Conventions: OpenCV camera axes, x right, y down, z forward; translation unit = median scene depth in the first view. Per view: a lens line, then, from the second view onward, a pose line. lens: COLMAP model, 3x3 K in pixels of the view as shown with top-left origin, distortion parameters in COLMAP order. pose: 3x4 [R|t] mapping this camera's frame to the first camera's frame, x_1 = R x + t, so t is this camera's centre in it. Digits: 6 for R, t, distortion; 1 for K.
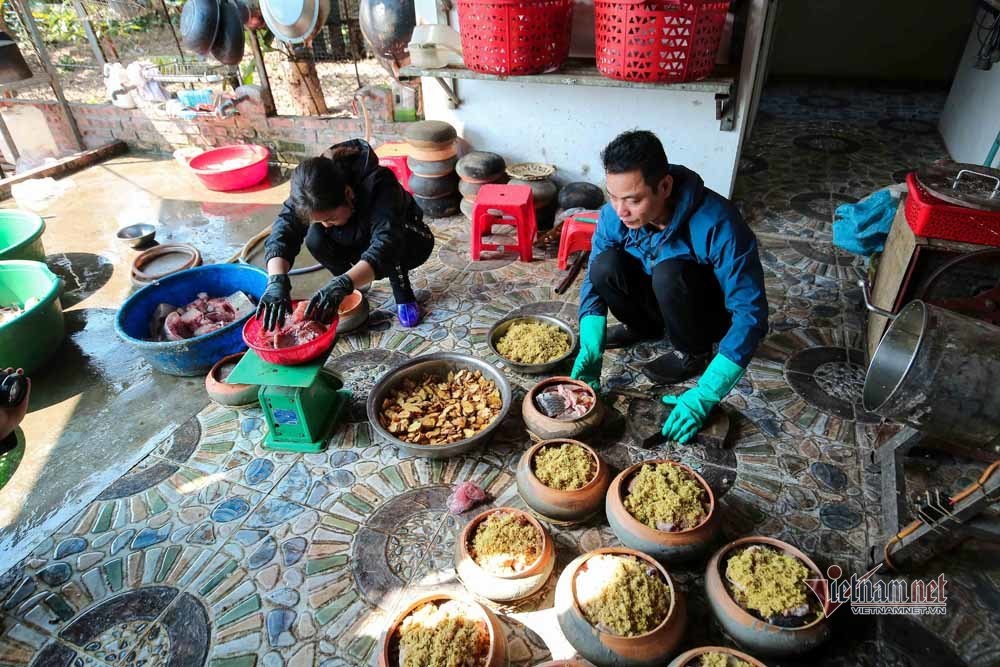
lens RADIAL K [[643.7, 0, 500.0], [0, 643.7, 333.5], [0, 0, 1]] dist [0.005516, 0.000077]
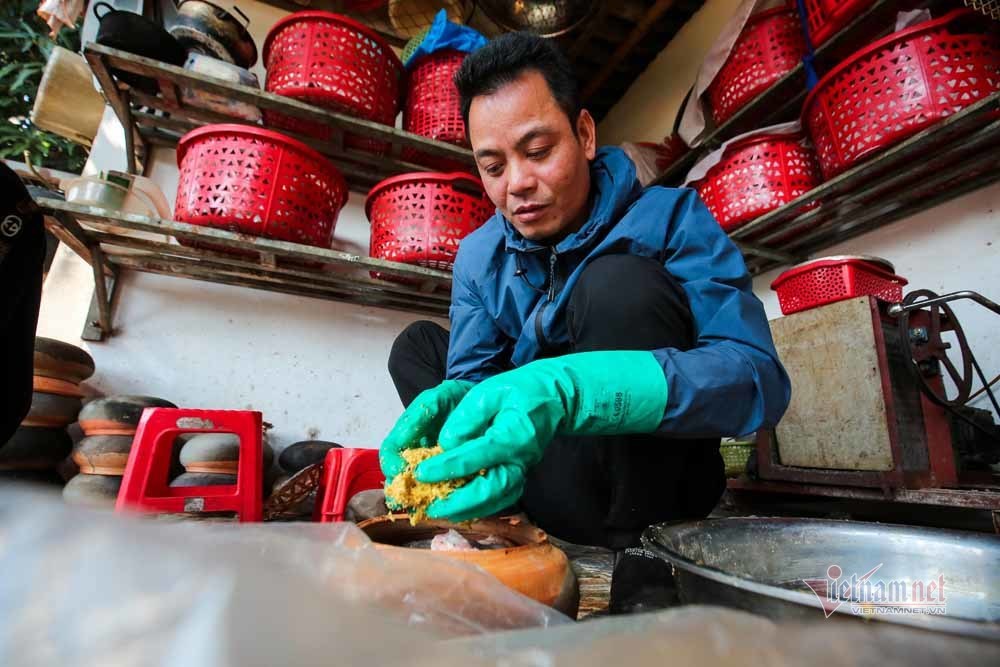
lens RADIAL K [[436.8, 0, 500.0], [0, 436.8, 333.5], [0, 0, 1]] dist [-0.032719, -0.000096]
pose [[0.708624, 0.248675, 0.660313, -0.054106], [0.352598, 0.685802, -0.636671, 0.043044], [-0.611168, 0.683985, 0.398294, 0.469950]]
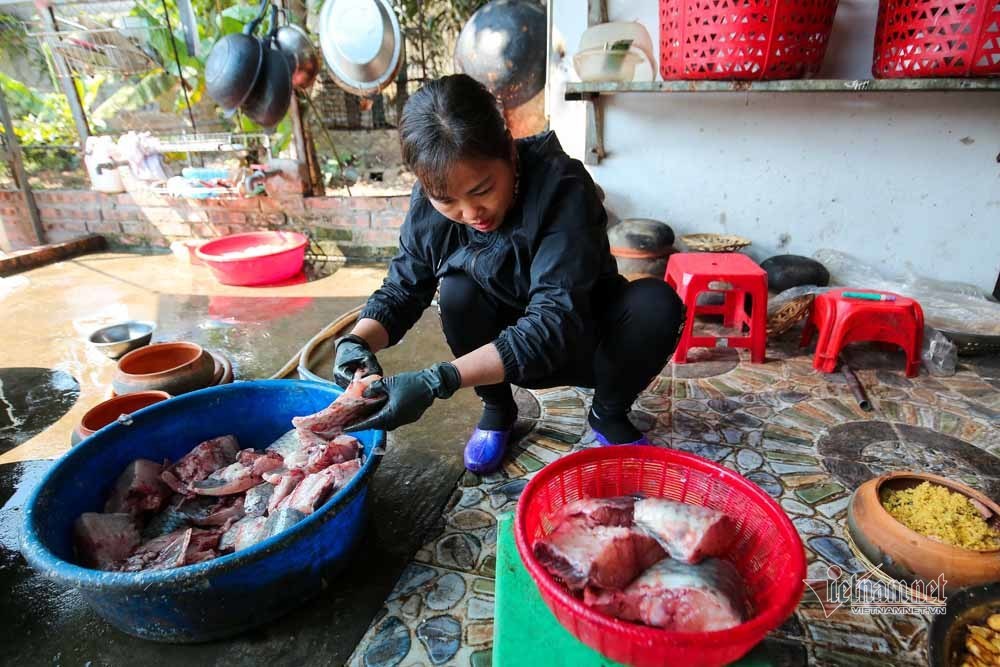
lens RADIAL K [[594.3, 0, 500.0], [0, 594.3, 333.5], [0, 0, 1]] dist [-0.016636, 0.003662]
pose [[0.994106, -0.014060, 0.107501, -0.204539], [0.036744, 0.976564, -0.212069, -0.016931], [-0.102000, 0.214769, 0.971324, 0.318419]]
